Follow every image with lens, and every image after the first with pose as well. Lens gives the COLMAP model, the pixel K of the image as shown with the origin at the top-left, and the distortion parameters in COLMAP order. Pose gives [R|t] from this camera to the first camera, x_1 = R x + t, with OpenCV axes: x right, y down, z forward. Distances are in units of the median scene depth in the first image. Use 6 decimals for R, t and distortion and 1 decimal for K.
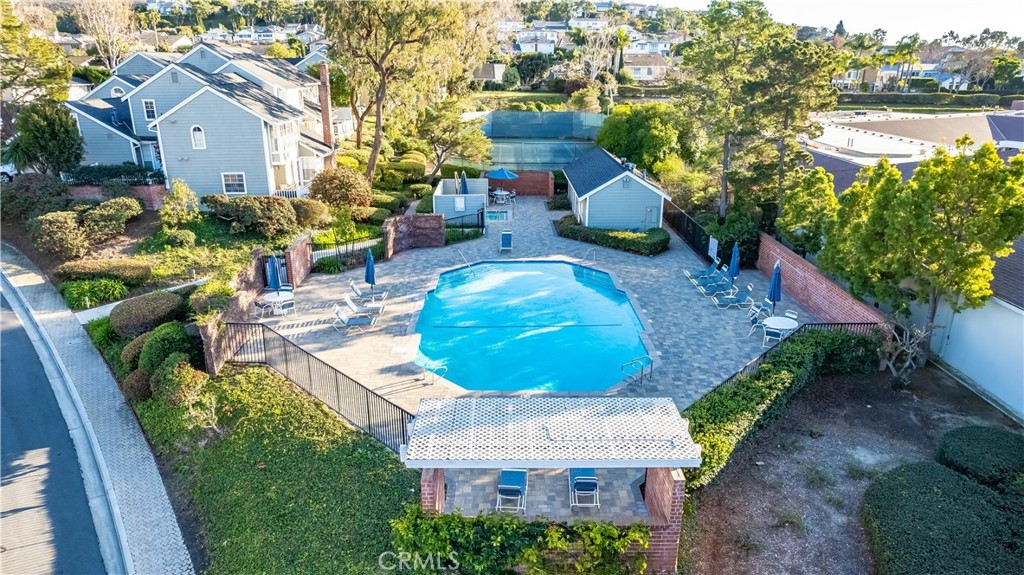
lens RADIAL K [[653.1, 0, 512.0], [0, 653.1, 287.5], [0, 0, 1]] dist [-0.041656, 0.001543]
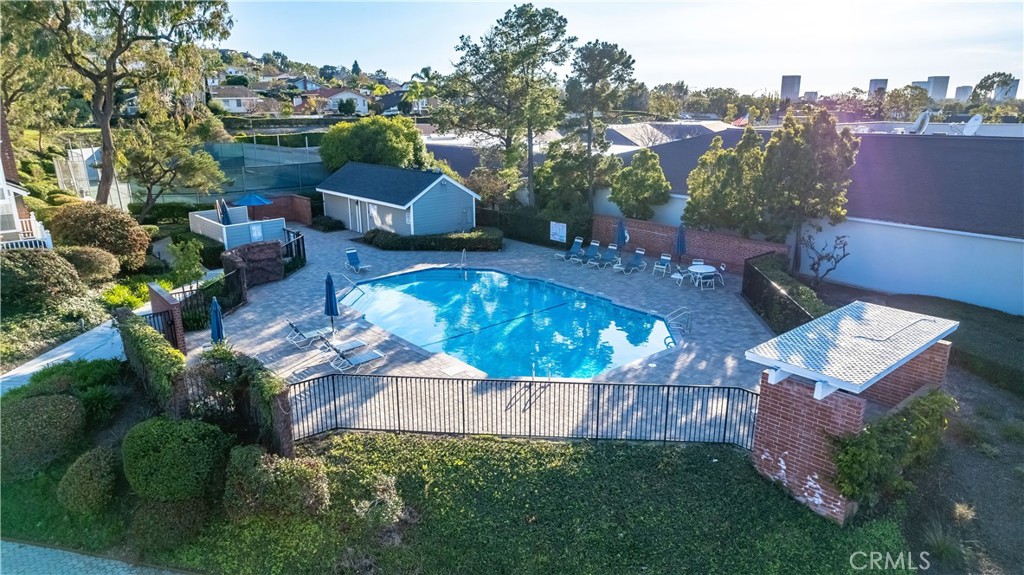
lens RADIAL K [[653.1, 0, 512.0], [0, 653.1, 287.5], [0, 0, 1]] dist [-0.041656, 0.001543]
pose [[0.765351, -0.177293, 0.618712, -0.384182], [0.212848, 0.976943, 0.016650, -0.004350], [-0.607399, 0.118948, 0.785441, 0.173720]]
